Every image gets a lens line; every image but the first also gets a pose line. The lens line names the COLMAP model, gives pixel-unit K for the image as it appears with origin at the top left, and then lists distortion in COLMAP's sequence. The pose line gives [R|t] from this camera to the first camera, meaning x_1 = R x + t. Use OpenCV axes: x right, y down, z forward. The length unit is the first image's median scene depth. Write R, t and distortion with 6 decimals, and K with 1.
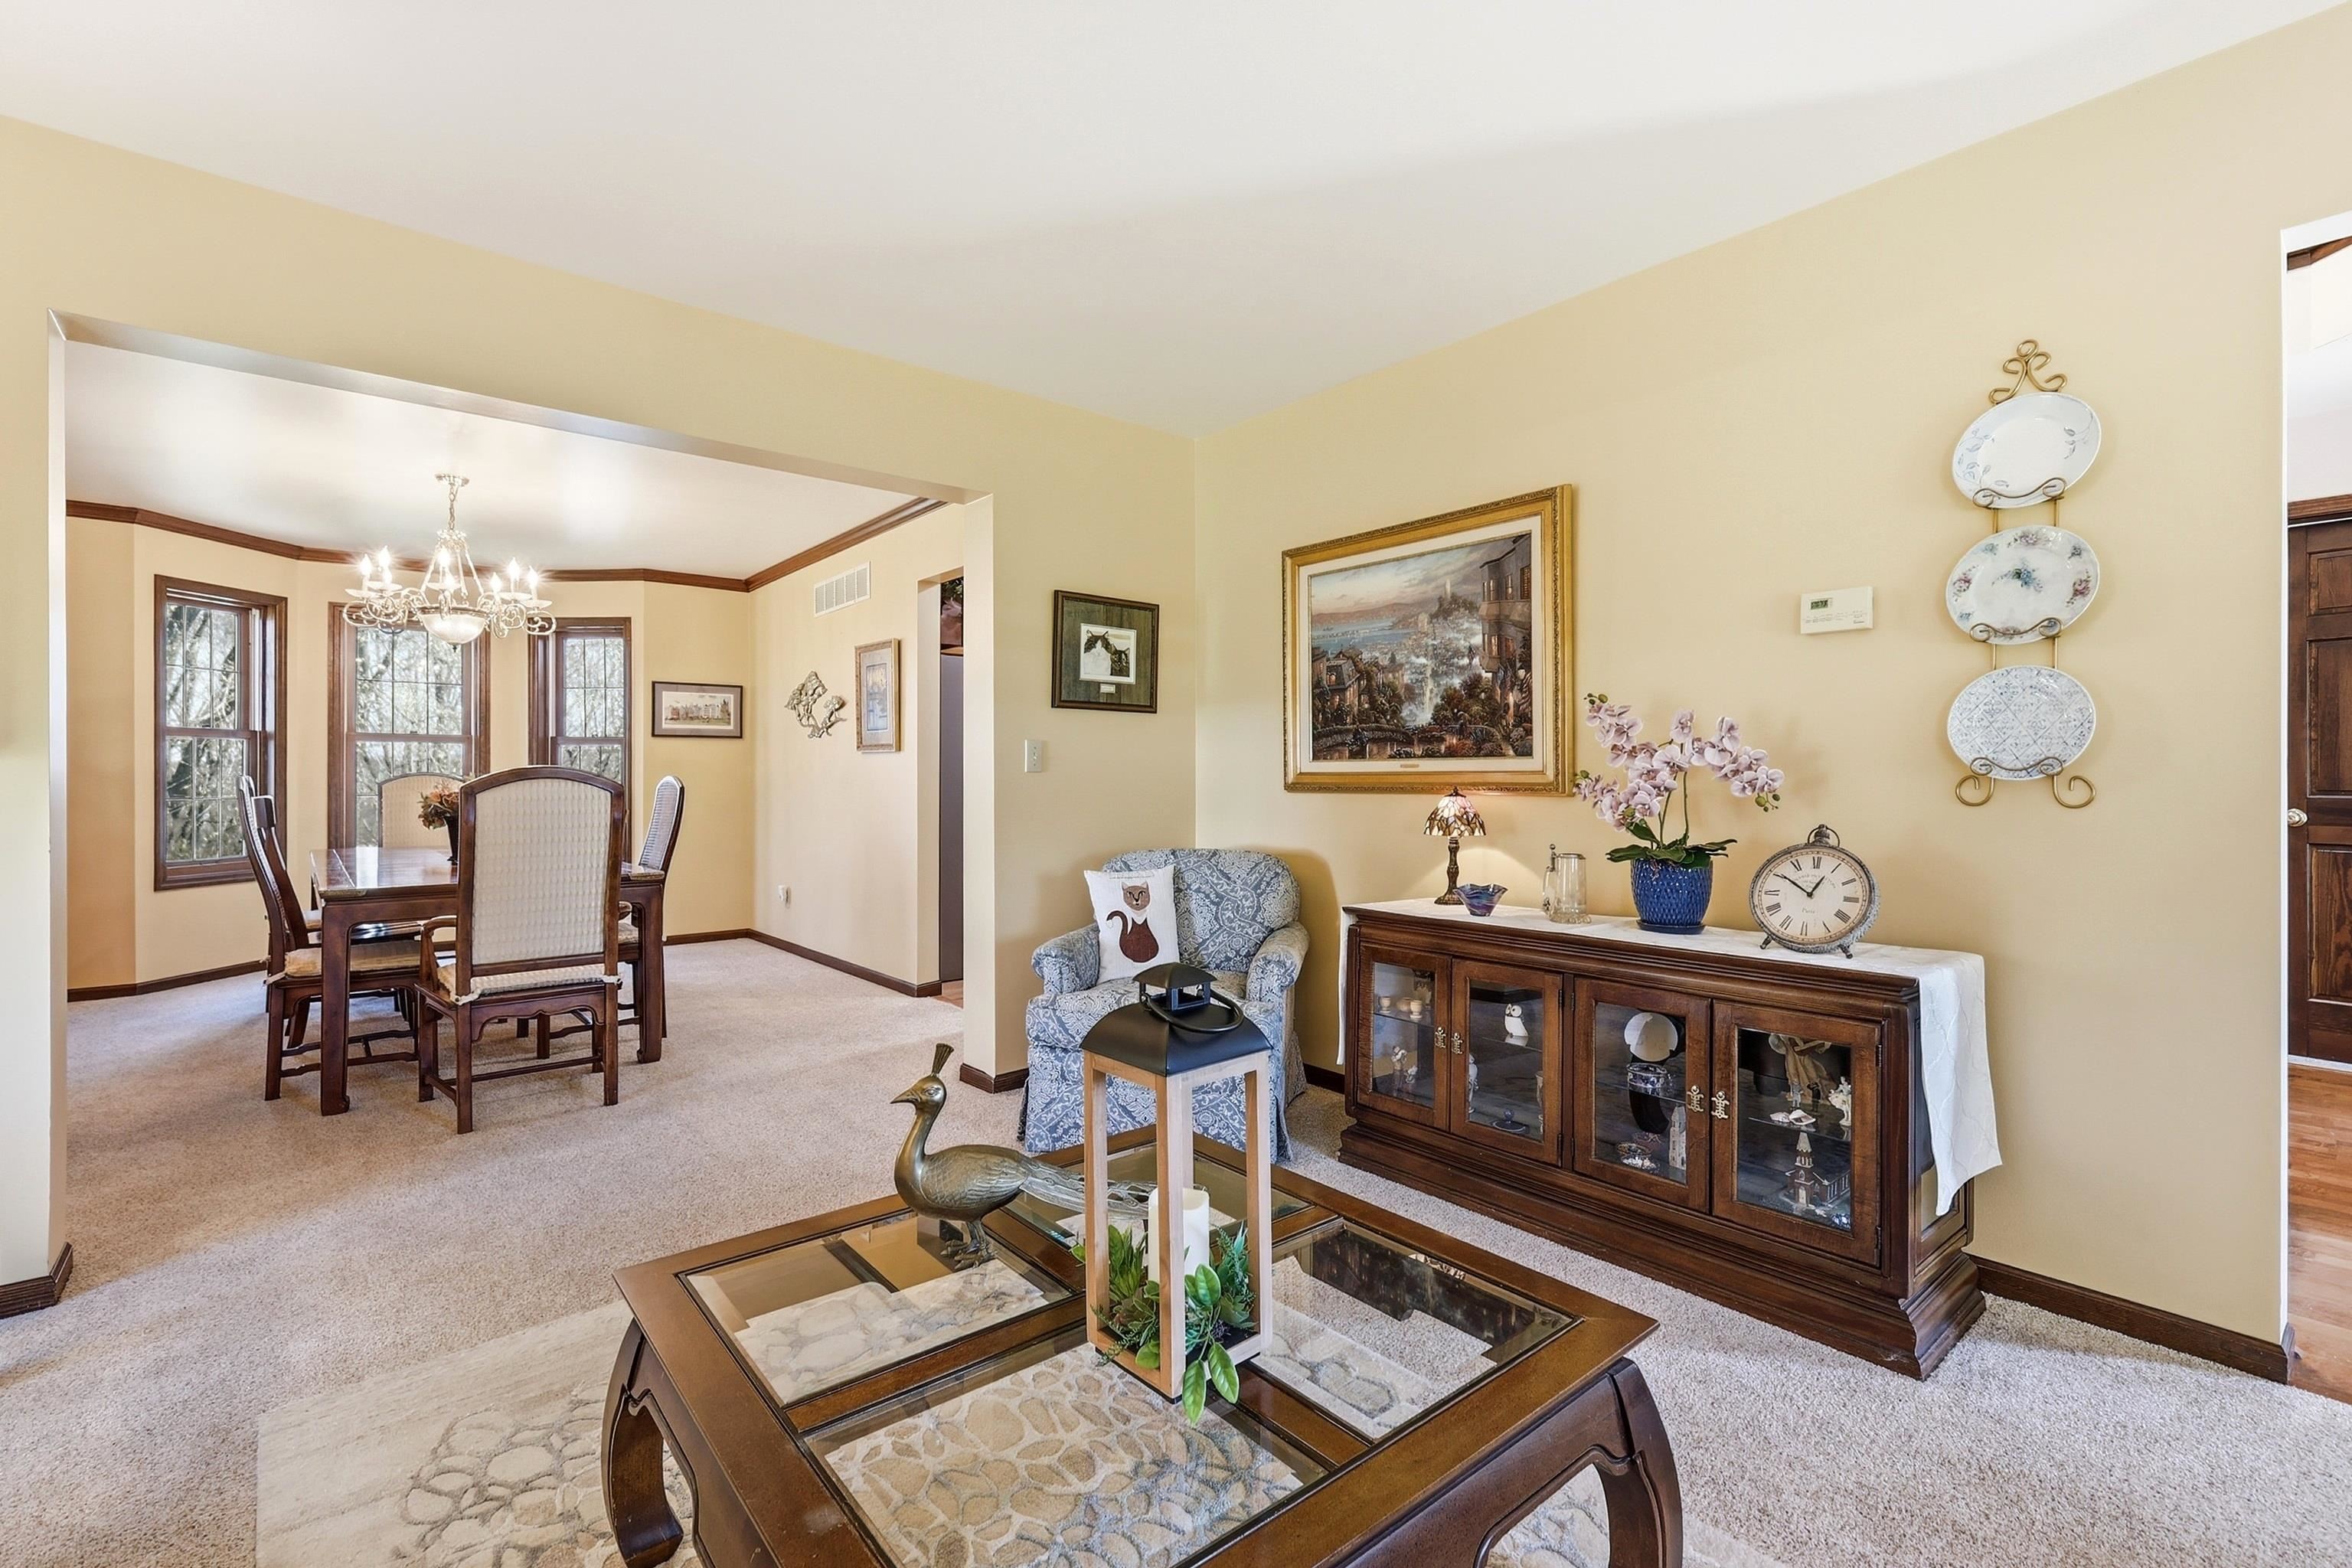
lens RADIAL K [[1027.6, 0, 1168.2], [0, 1027.6, 778.4], [0, 0, 1]] dist [0.004086, 0.000144]
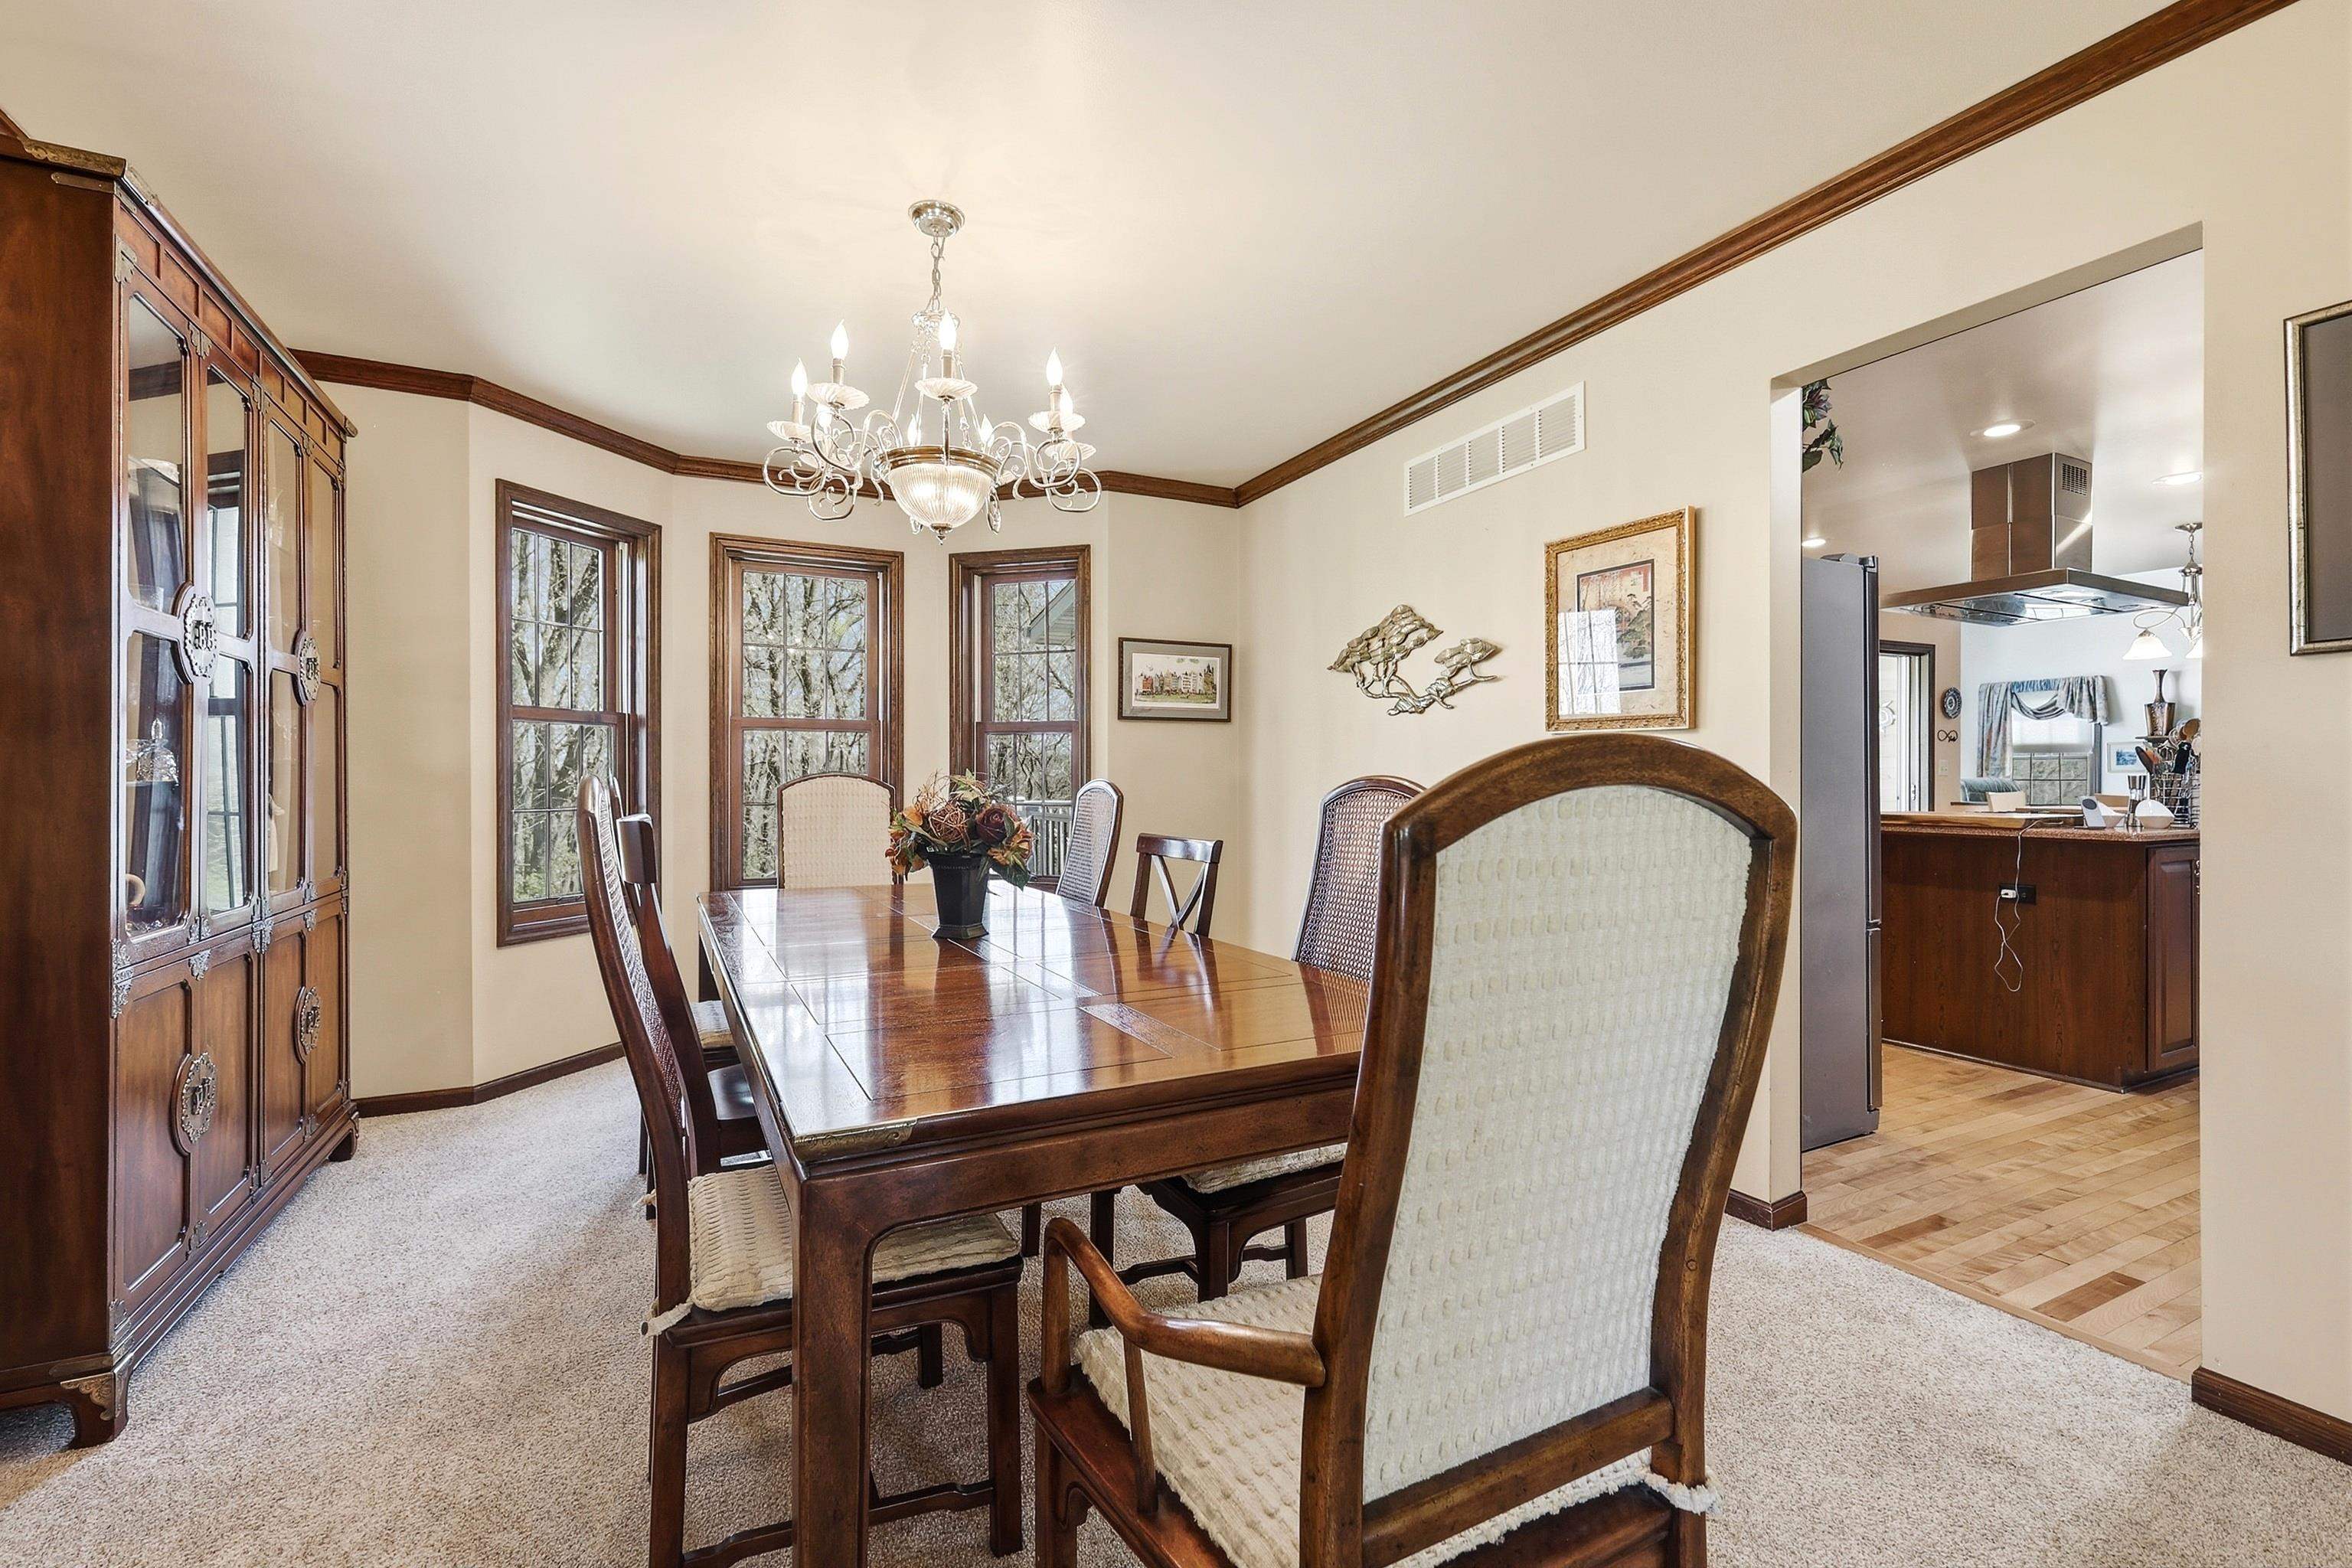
lens RADIAL K [[1027.6, 0, 1182.1], [0, 1027.6, 789.3], [0, 0, 1]] dist [0.004086, 0.000144]
pose [[0.973954, 0.002969, -0.226727, -0.341363], [-0.001381, 0.999973, 0.007161, 0.000606], [0.226742, -0.006661, 0.973932, 0.387198]]
